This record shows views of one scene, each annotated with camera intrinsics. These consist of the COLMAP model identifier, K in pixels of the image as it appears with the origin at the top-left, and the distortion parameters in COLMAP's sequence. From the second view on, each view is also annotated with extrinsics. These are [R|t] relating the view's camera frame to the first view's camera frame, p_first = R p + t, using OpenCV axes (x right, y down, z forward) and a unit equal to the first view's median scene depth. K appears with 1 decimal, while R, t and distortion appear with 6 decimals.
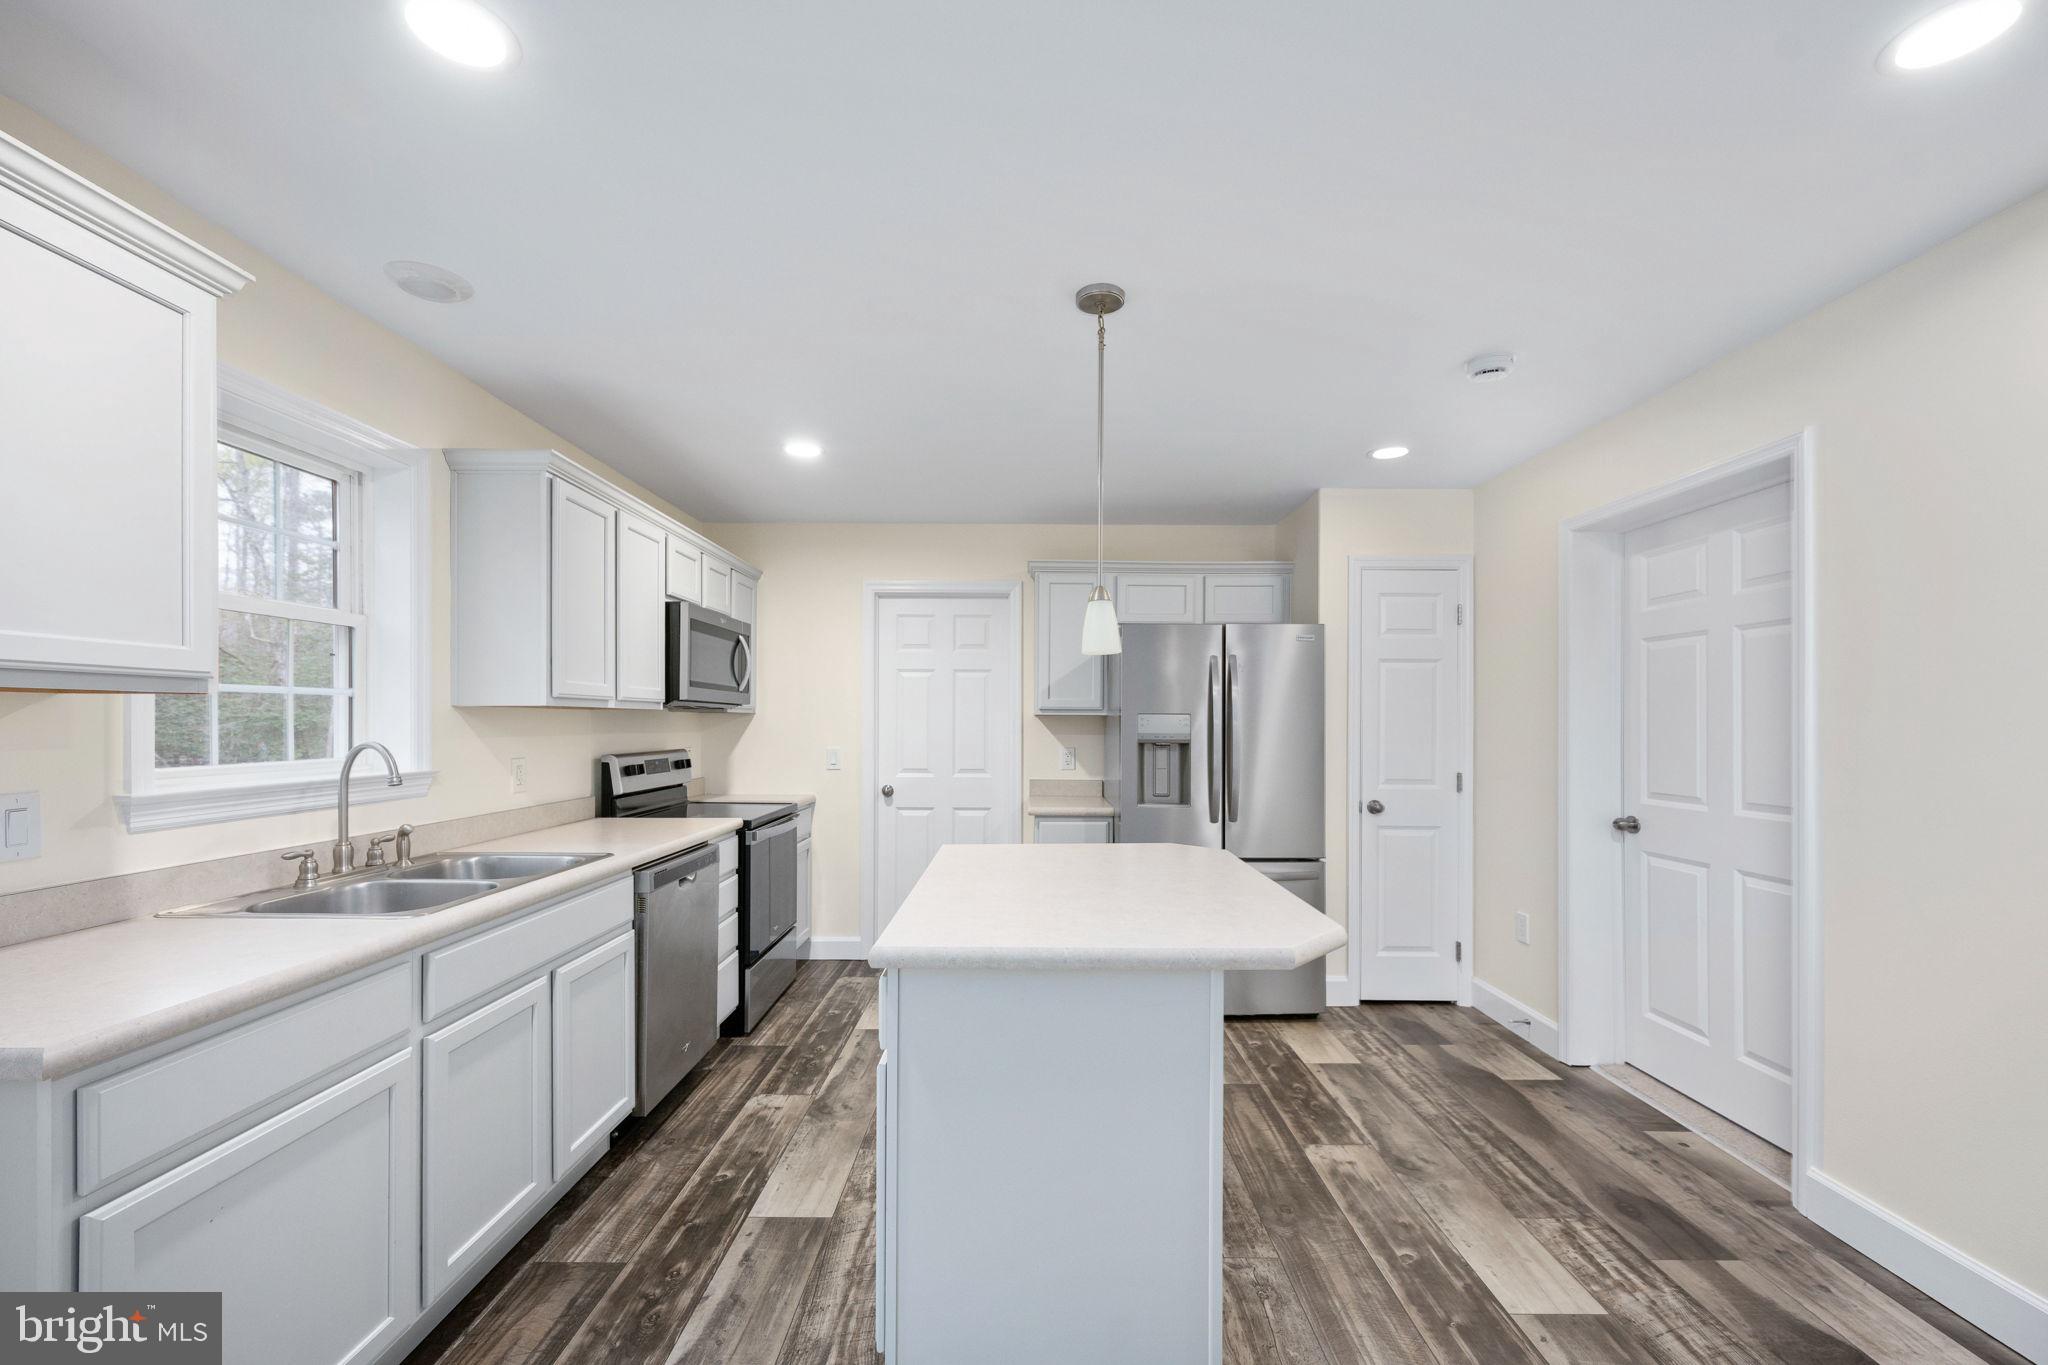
lens RADIAL K [[814.5, 0, 1017.7], [0, 814.5, 729.2], [0, 0, 1]] dist [0.000478, -0.000444]
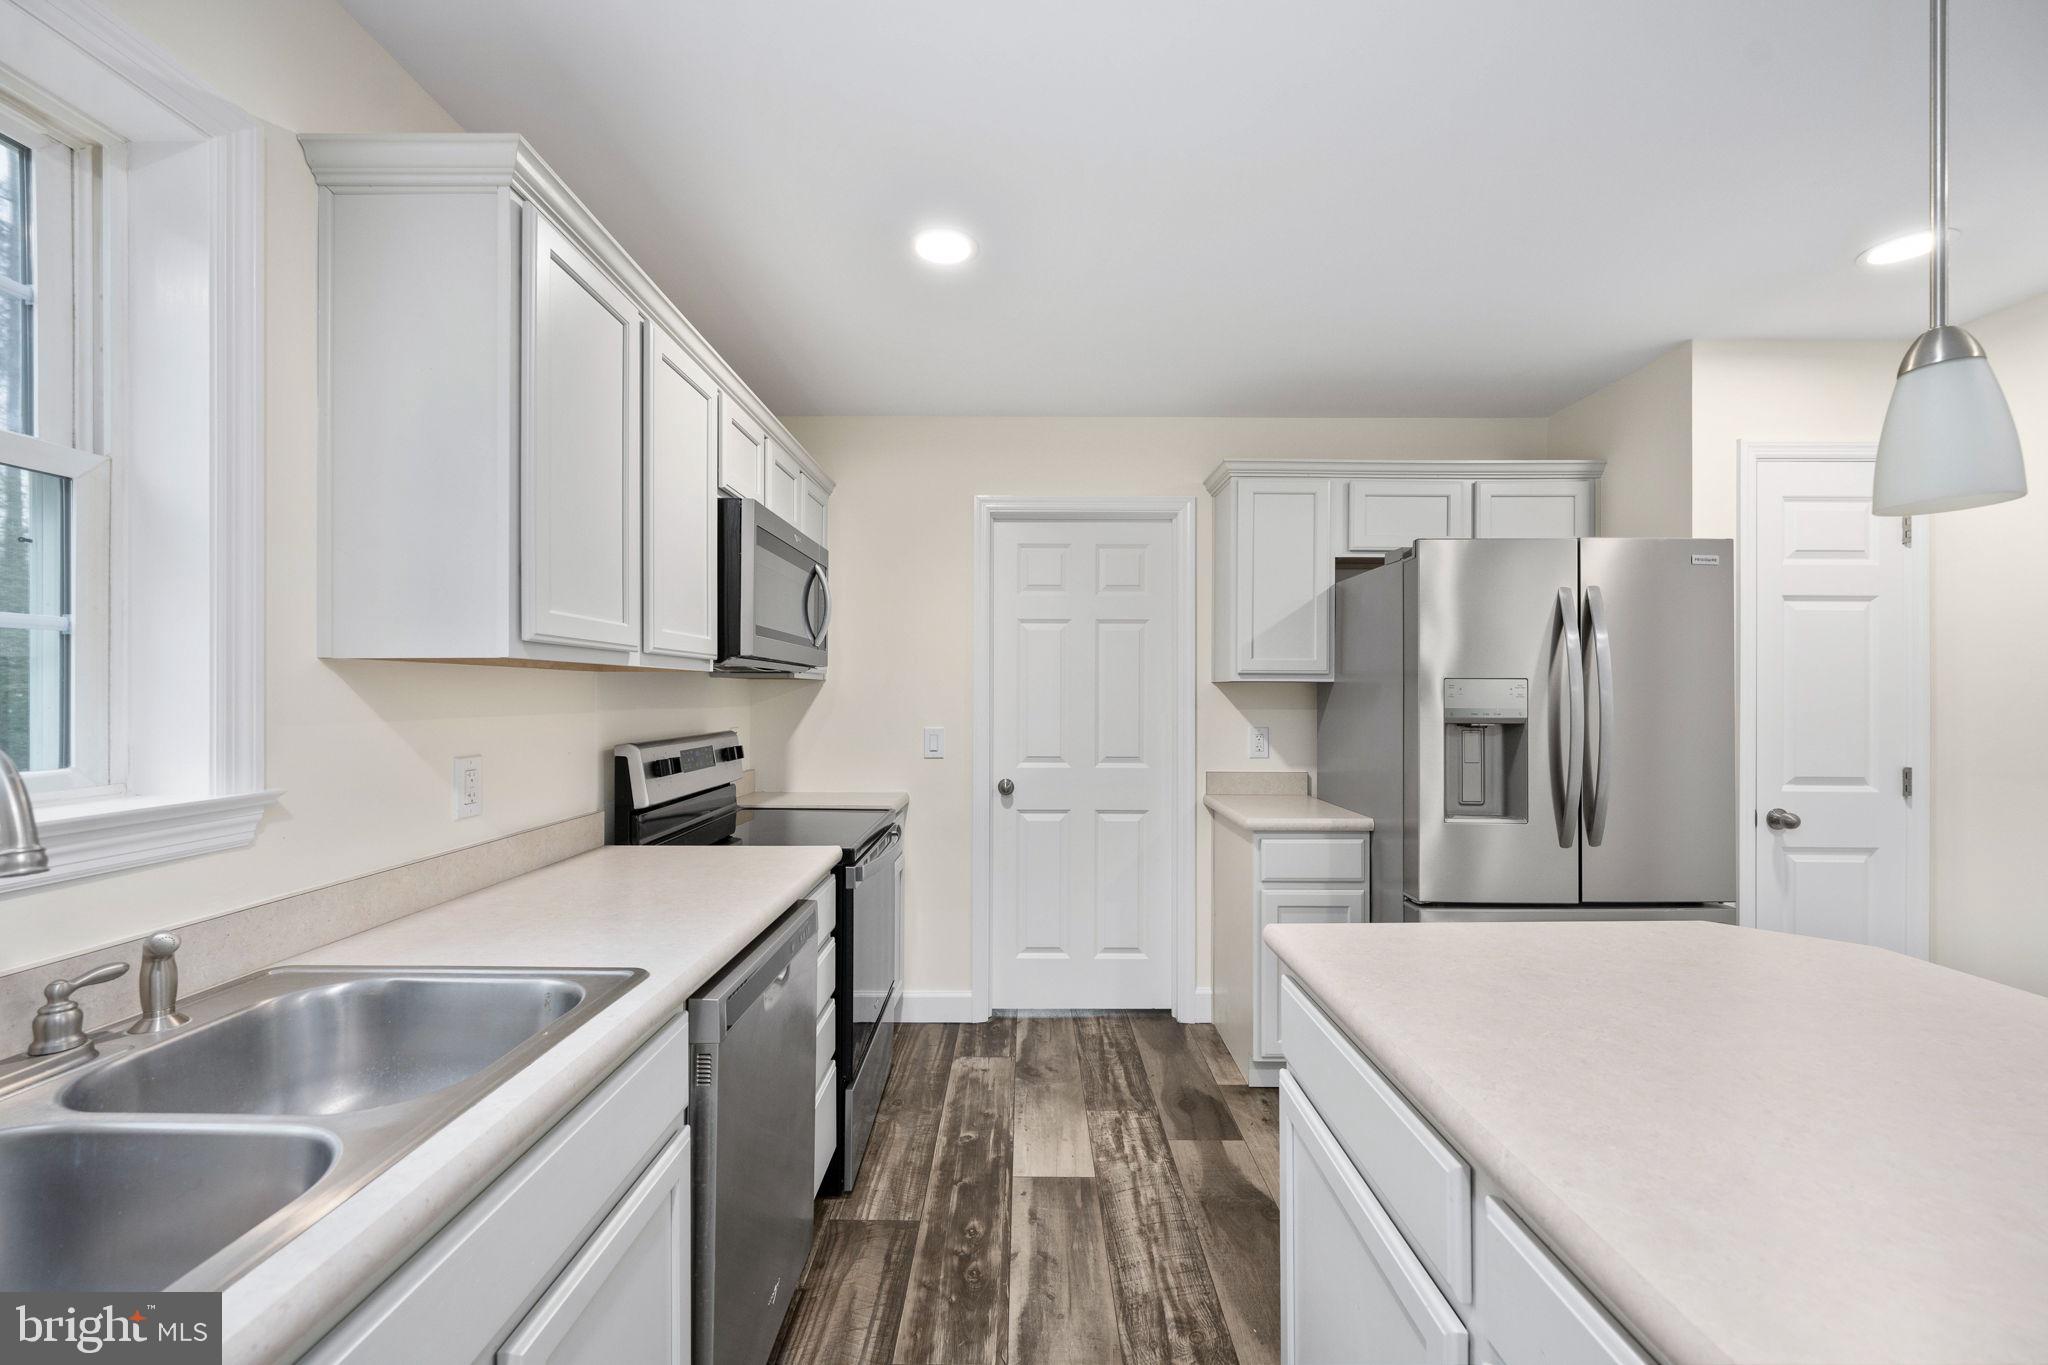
lens RADIAL K [[814.5, 0, 1021.9], [0, 814.5, 698.0], [0, 0, 1]] dist [0.000478, -0.000444]
pose [[0.999998, -0.000537, -0.001673, -0.226671], [0.000533, 0.999996, -0.002708, -0.002361], [0.001674, 0.002707, 0.999995, 0.430699]]
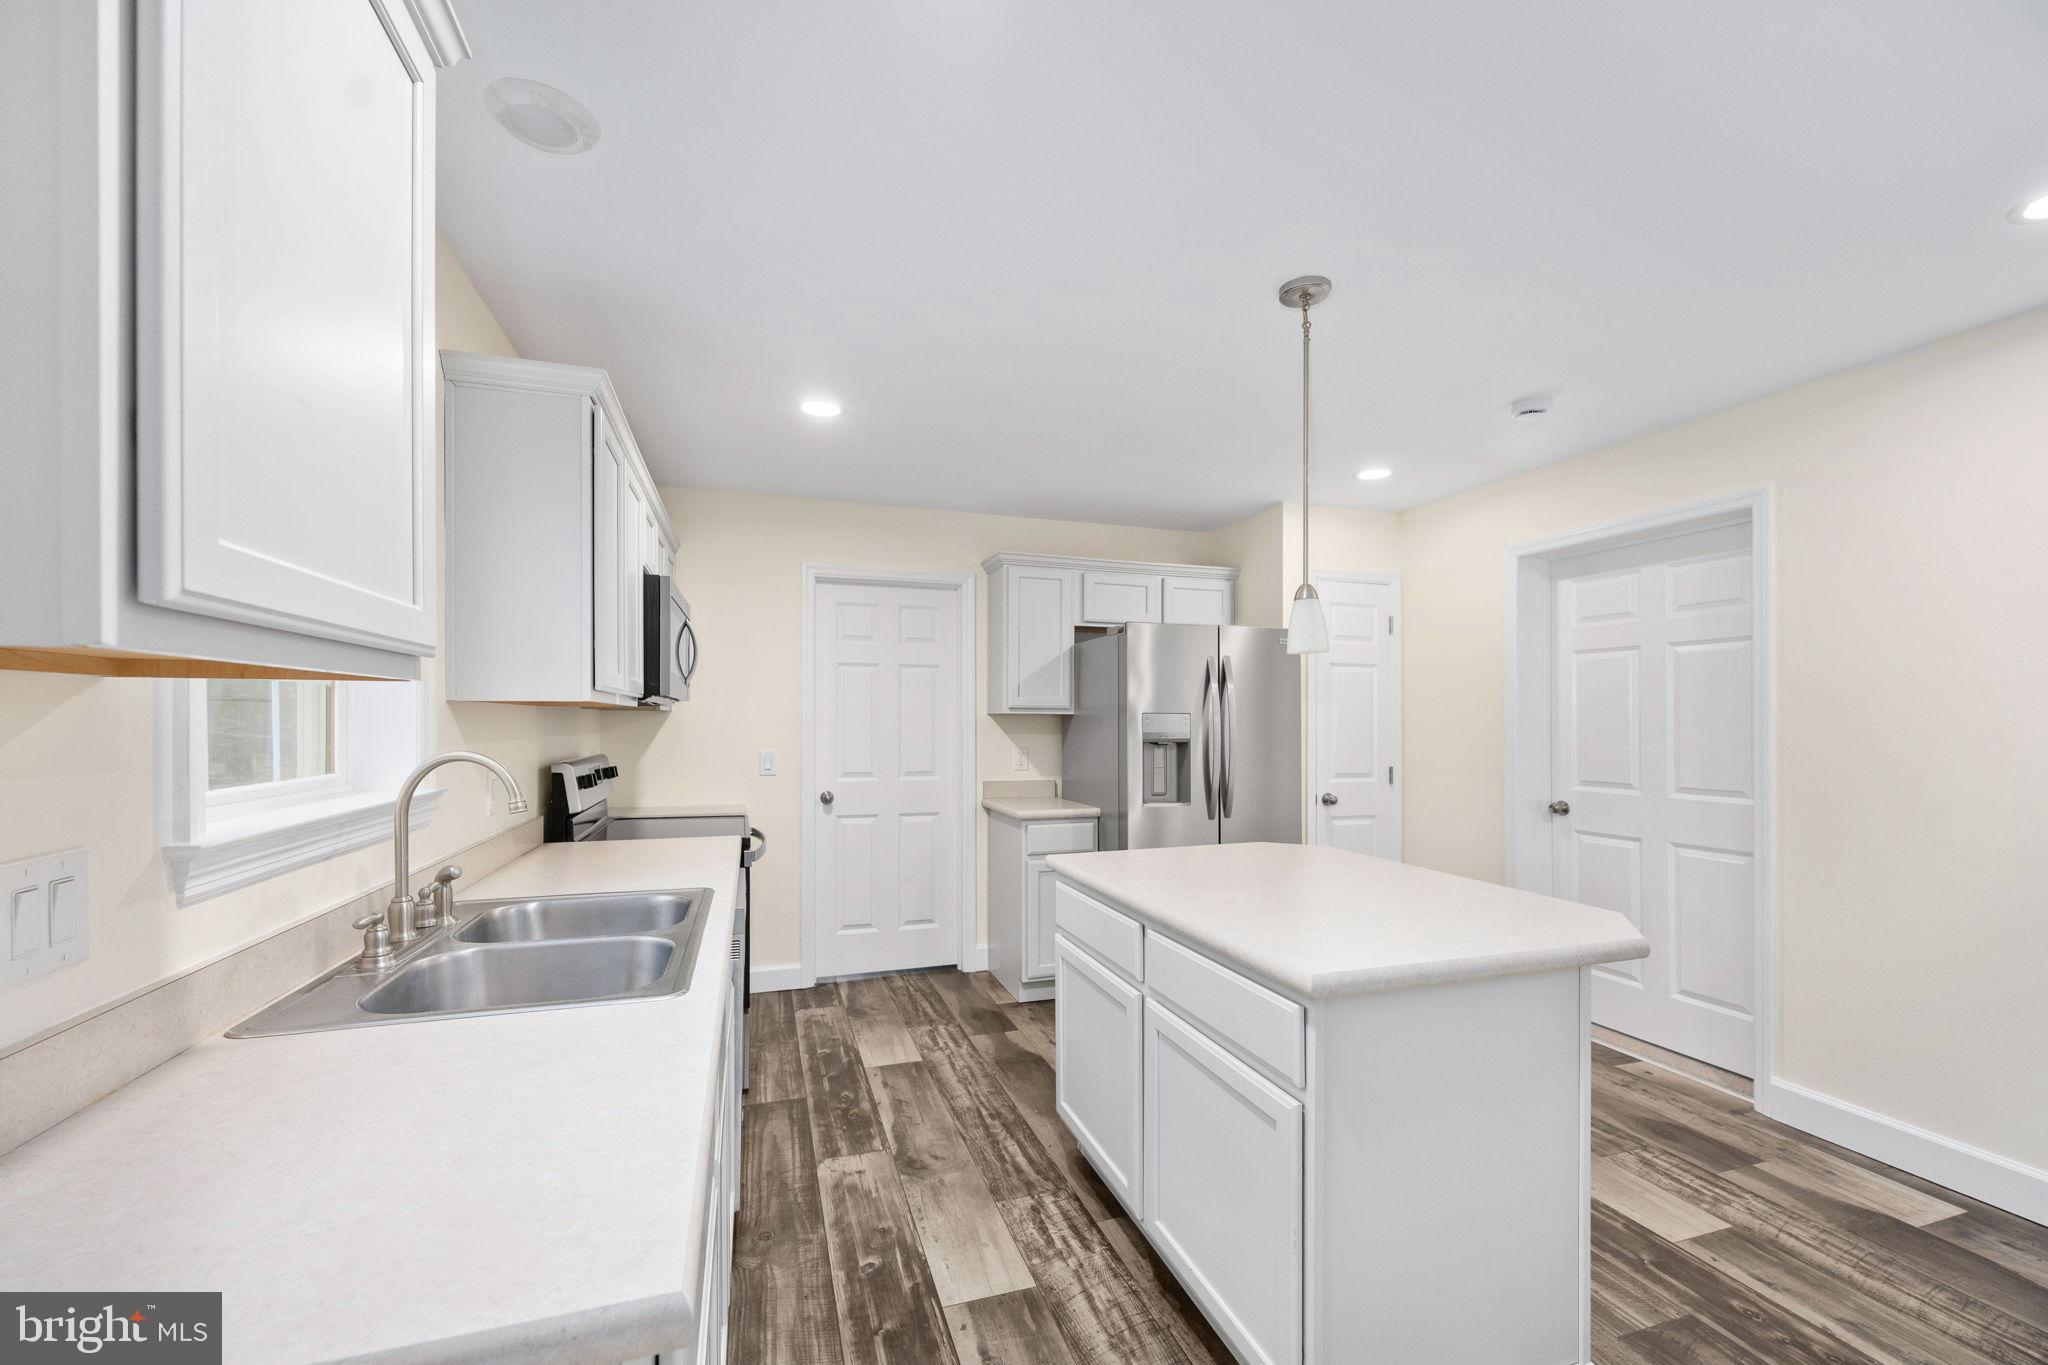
lens RADIAL K [[814.5, 0, 1021.2], [0, 814.5, 726.6], [0, 0, 1]] dist [0.000478, -0.000444]
pose [[0.950373, -0.002335, 0.311105, -0.369609], [0.002560, 0.999997, -0.000314, -0.003120], [-0.311103, 0.001095, 0.950375, 0.121434]]
